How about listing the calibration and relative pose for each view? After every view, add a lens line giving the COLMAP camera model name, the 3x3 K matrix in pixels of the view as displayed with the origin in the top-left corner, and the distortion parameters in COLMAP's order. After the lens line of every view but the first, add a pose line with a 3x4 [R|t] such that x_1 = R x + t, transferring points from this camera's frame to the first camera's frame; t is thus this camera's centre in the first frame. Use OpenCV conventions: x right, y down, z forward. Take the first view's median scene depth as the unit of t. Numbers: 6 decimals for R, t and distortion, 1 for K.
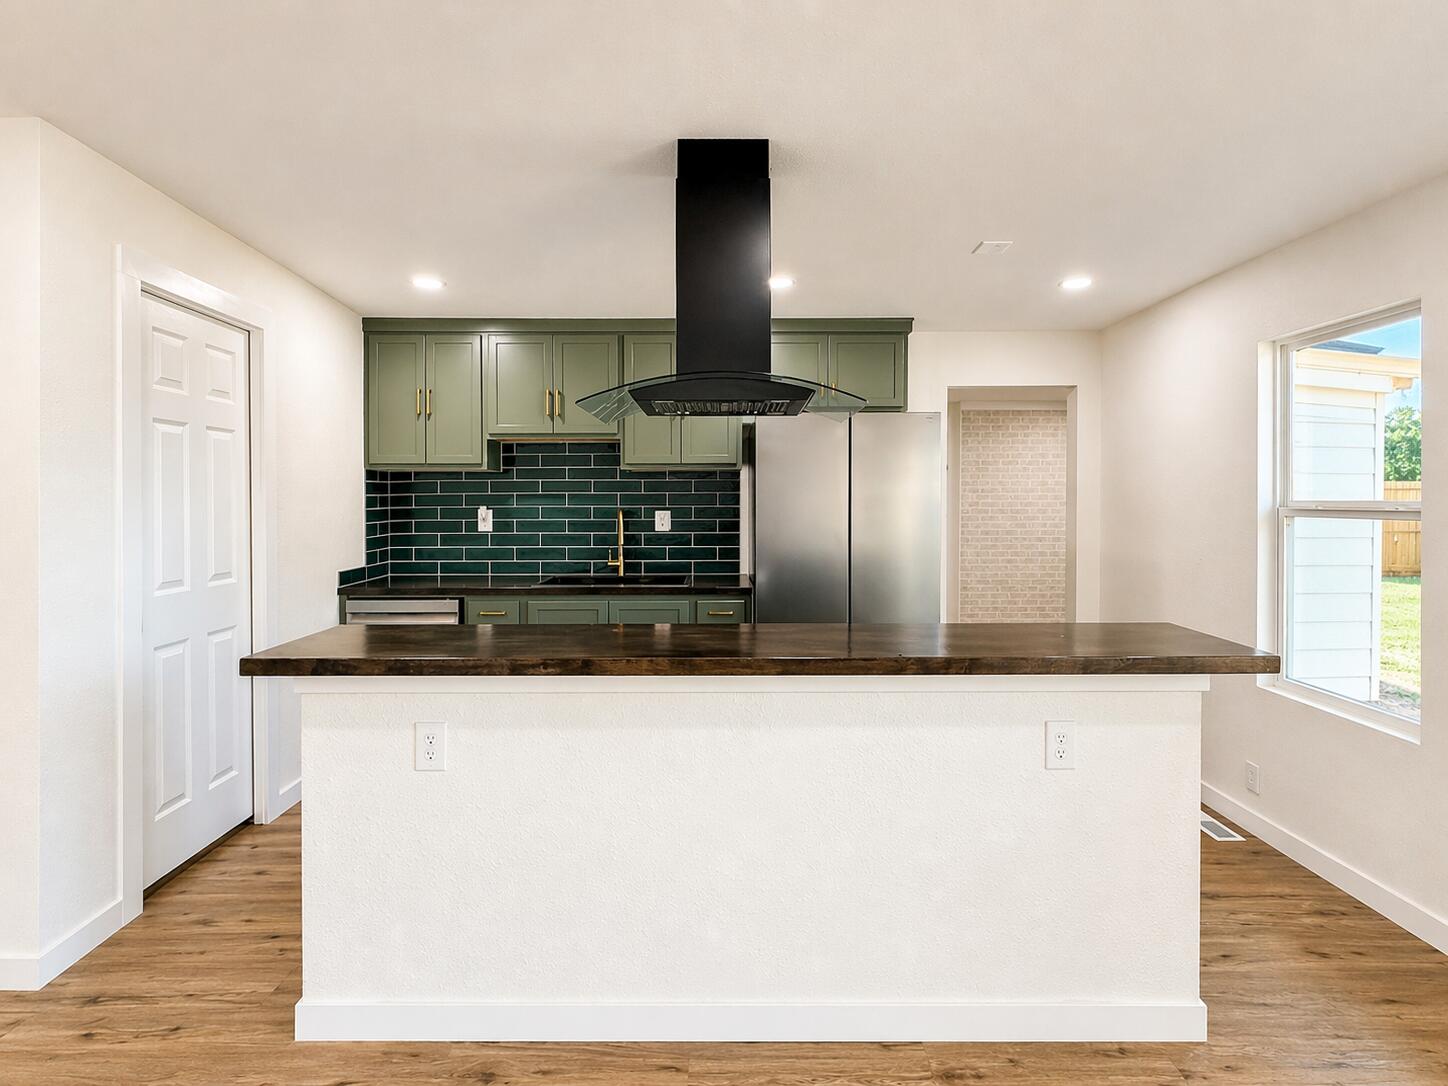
lens RADIAL K [[738.0, 0, 716.0], [0, 738.0, 489.5], [0, 0, 1]] dist [-0.001596, -0.000003]
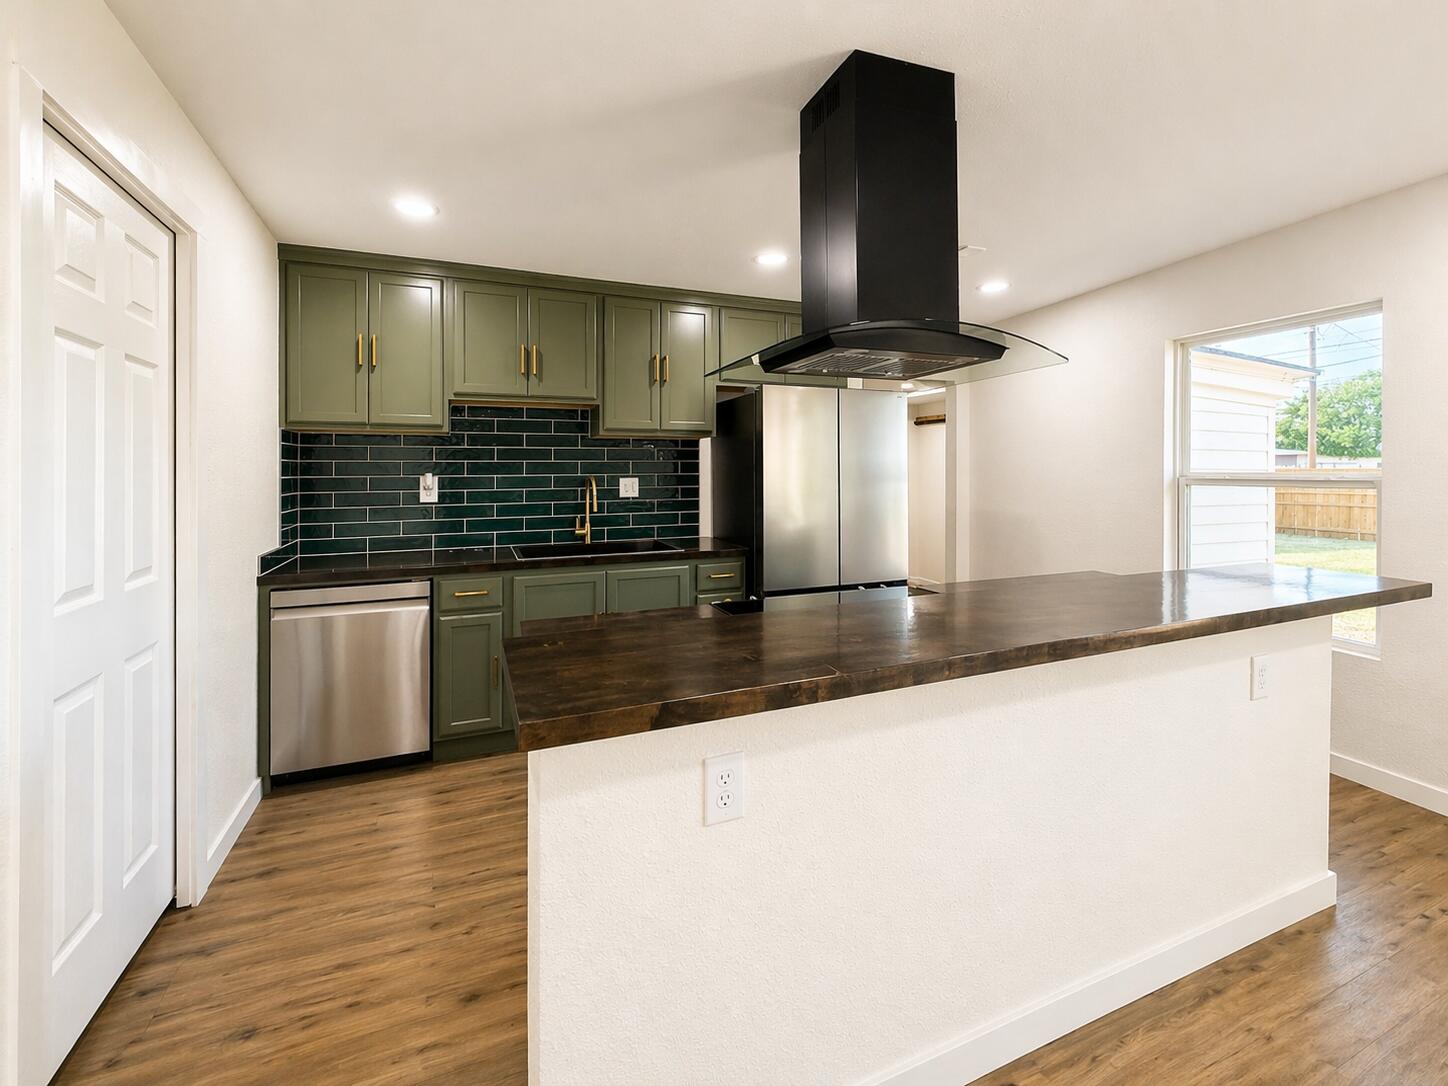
lens RADIAL K [[601.8, 0, 725.3], [0, 601.8, 472.5], [0, 0, 1]] dist [-0.000401, -0.000168]
pose [[0.924861, -0.002369, 0.380297, -0.272264], [-0.003162, 0.999898, 0.013918, 0.009848], [-0.380291, -0.014074, 0.924760, 0.194033]]
